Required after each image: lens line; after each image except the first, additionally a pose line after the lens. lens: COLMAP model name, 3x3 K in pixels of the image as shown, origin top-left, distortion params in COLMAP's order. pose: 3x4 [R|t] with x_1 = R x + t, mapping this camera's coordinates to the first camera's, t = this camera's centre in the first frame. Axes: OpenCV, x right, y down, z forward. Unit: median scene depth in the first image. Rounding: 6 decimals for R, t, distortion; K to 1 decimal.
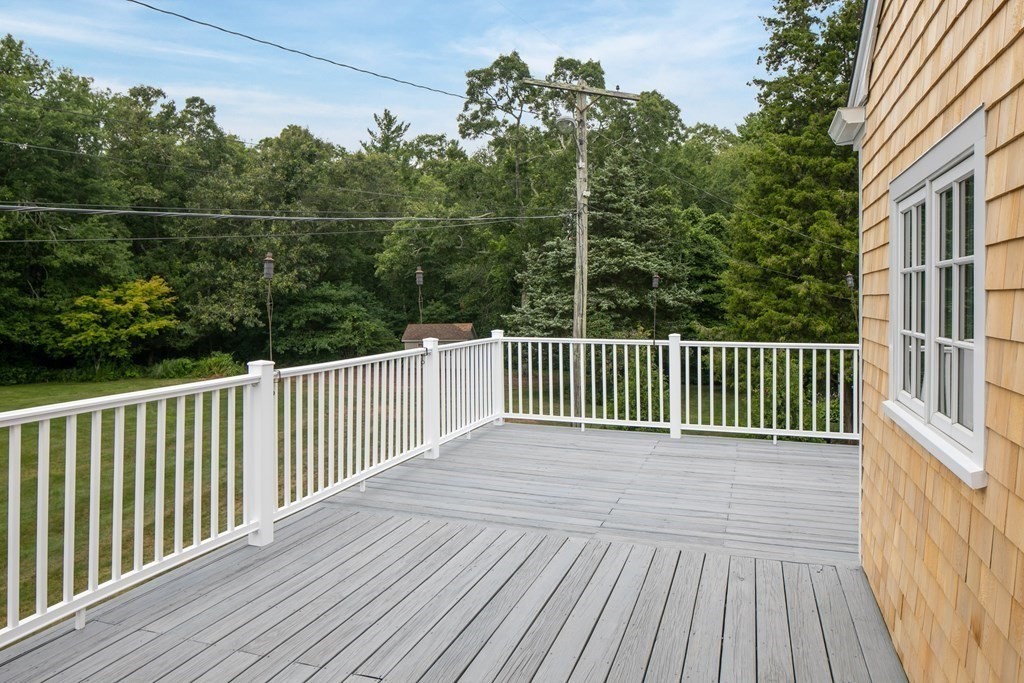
lens RADIAL K [[692.8, 0, 512.8], [0, 692.8, 325.1], [0, 0, 1]] dist [-0.000366, 0.000671]
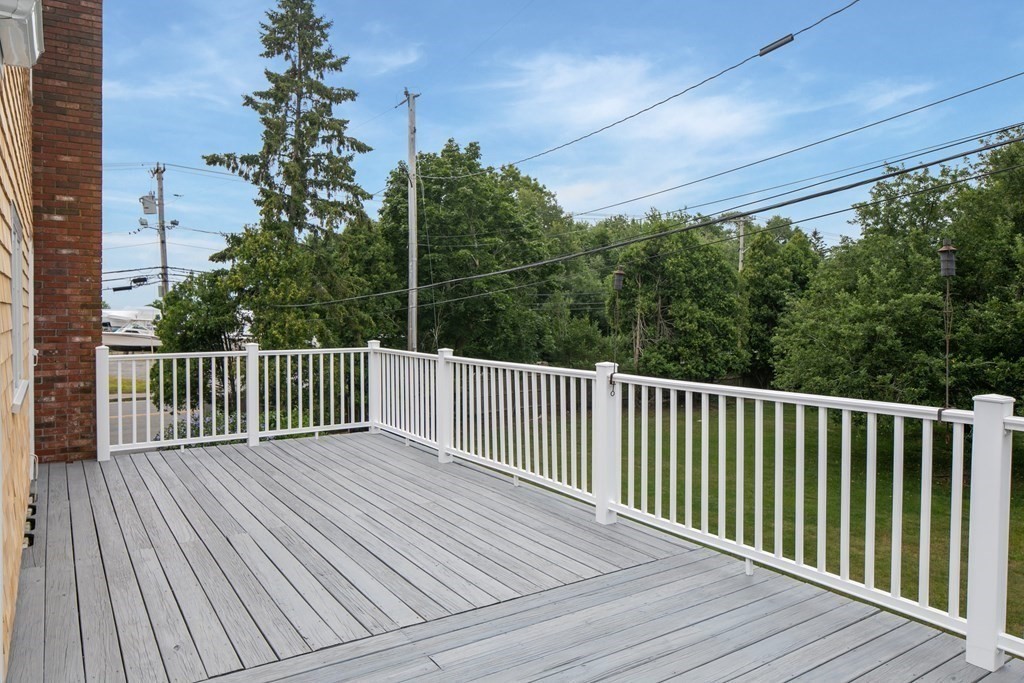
lens RADIAL K [[692.8, 0, 512.8], [0, 692.8, 325.1], [0, 0, 1]] dist [-0.000366, 0.000671]
pose [[-0.605933, 0.017700, -0.795319, 0.755118], [-0.026522, 0.998747, 0.042434, -0.066409], [0.795074, 0.046805, -0.604704, 1.839465]]
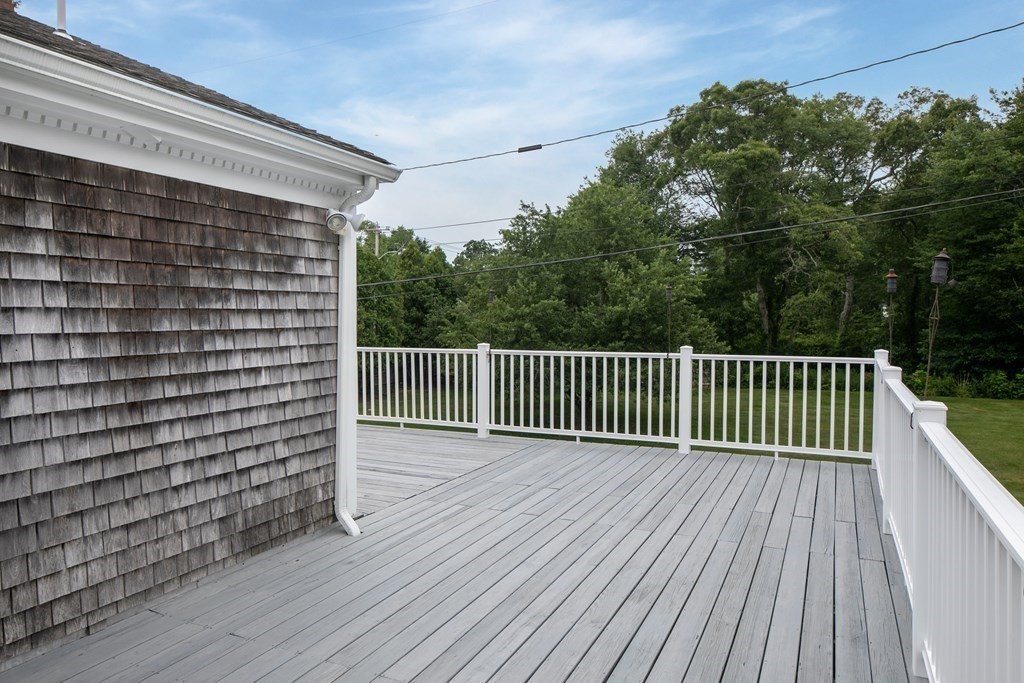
lens RADIAL K [[692.8, 0, 512.8], [0, 692.8, 325.1], [0, 0, 1]] dist [-0.000366, 0.000671]
pose [[-0.100103, 0.019930, -0.994777, 1.836699], [-0.032249, 0.999209, 0.023264, -0.059308], [0.994454, 0.034410, -0.099381, 1.499943]]
